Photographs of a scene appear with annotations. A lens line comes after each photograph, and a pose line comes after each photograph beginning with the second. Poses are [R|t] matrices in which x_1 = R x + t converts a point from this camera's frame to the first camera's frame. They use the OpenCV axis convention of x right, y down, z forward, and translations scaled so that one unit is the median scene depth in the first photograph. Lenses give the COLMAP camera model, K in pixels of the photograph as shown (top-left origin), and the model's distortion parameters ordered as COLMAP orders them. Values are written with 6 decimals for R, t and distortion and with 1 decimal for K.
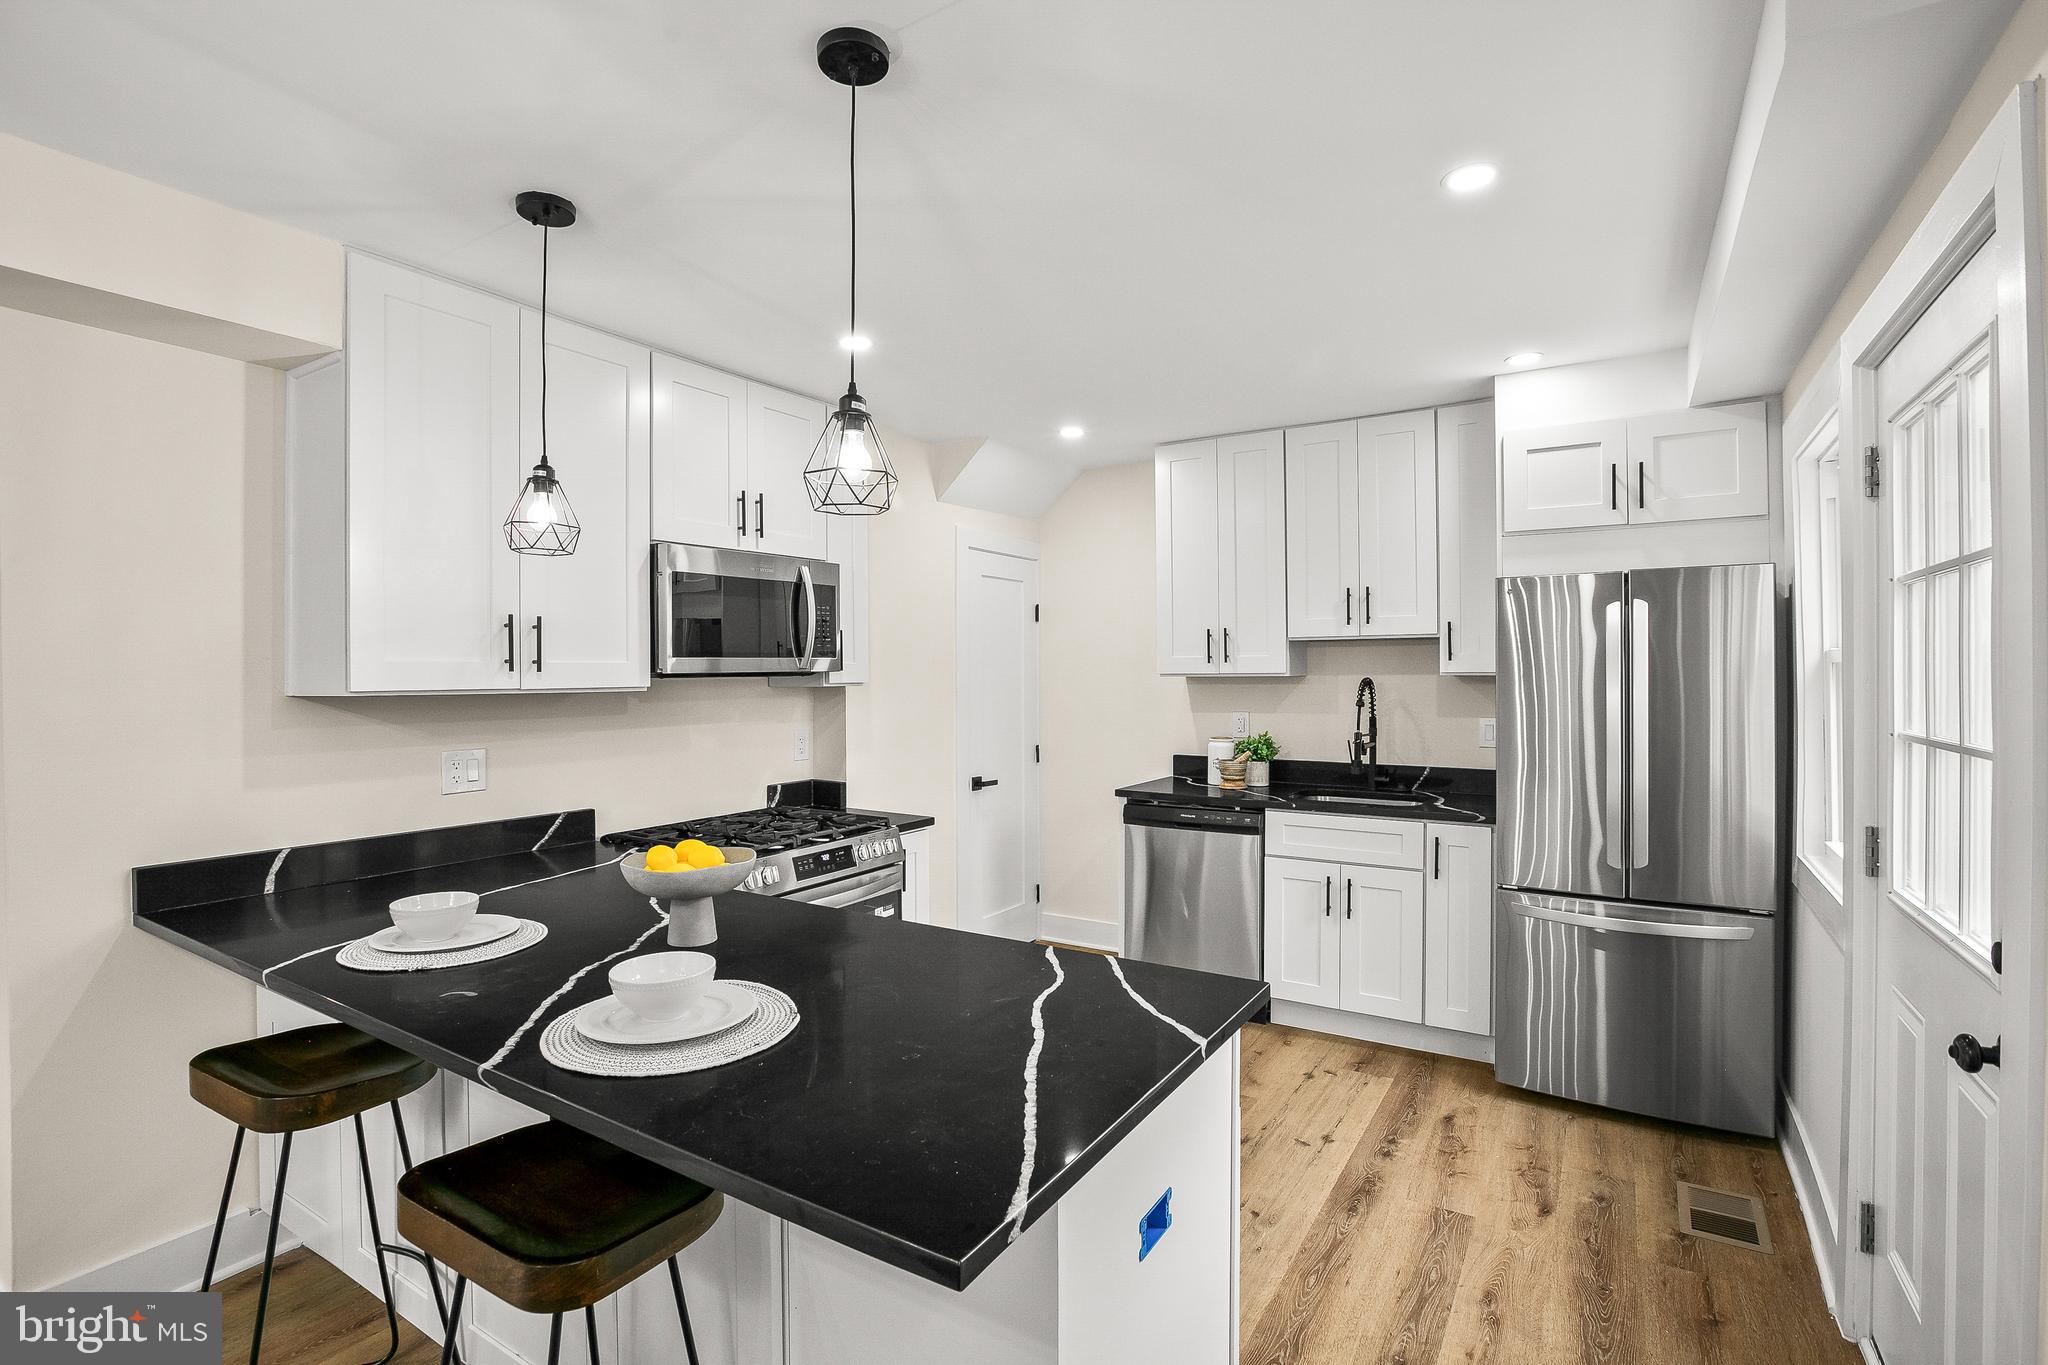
lens RADIAL K [[947.9, 0, 1024.0], [0, 947.9, 682.5], [0, 0, 1]] dist [-0.038952, 0.000168]
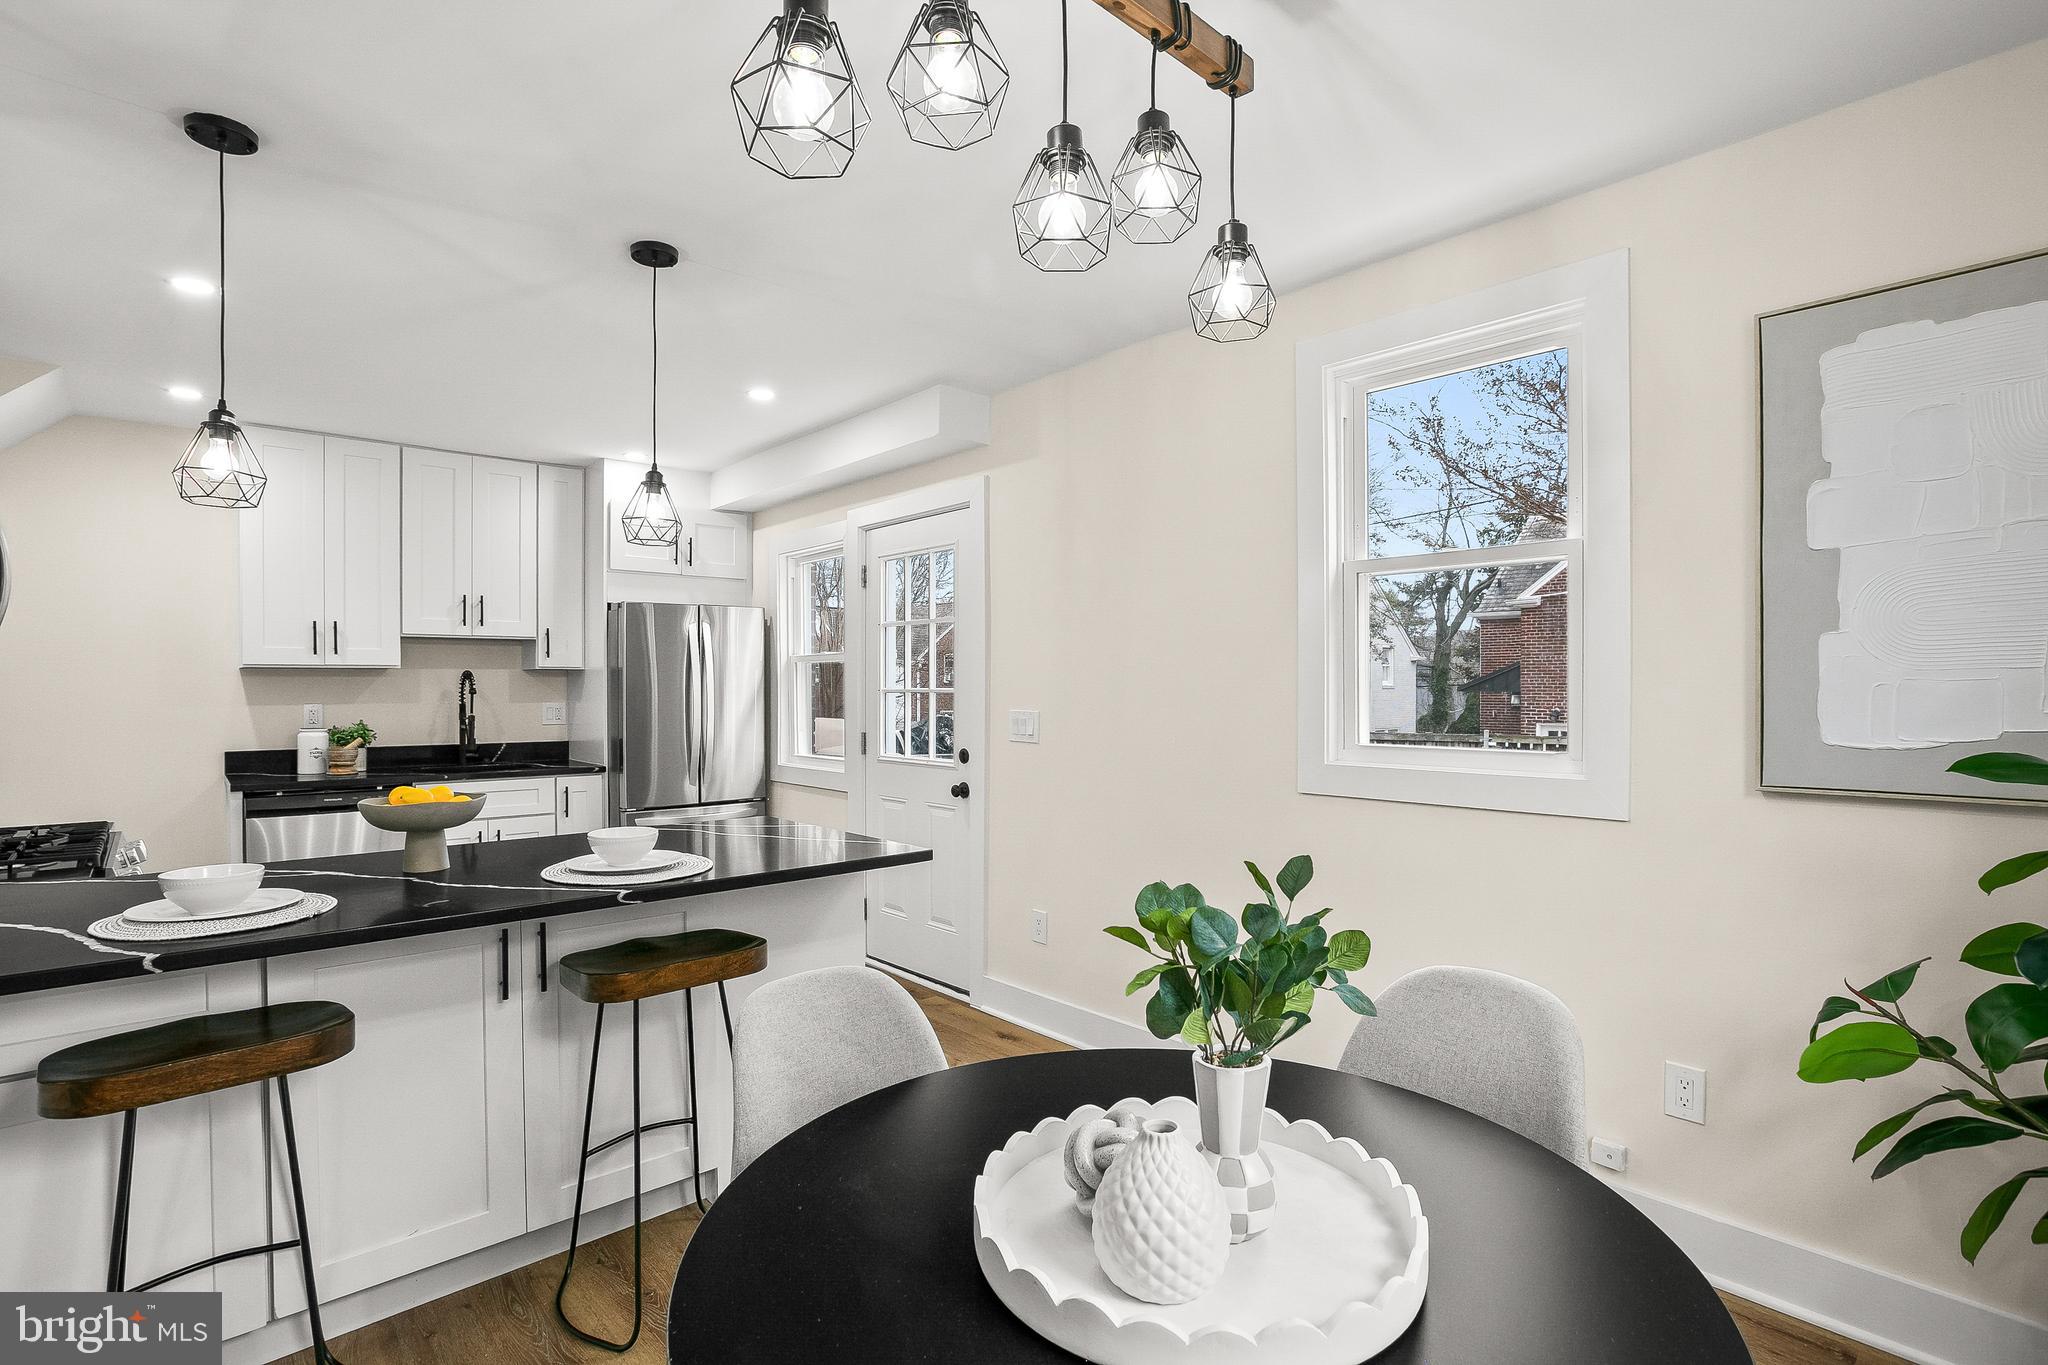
lens RADIAL K [[944.0, 0, 1024.0], [0, 944.0, 682.5], [0, 0, 1]] dist [0.000021, -0.000019]
pose [[0.269851, 0.000551, 0.962902, -0.618866], [0.010908, 0.999934, -0.003629, 0.023029], [-0.962840, 0.011483, 0.269827, -0.003713]]
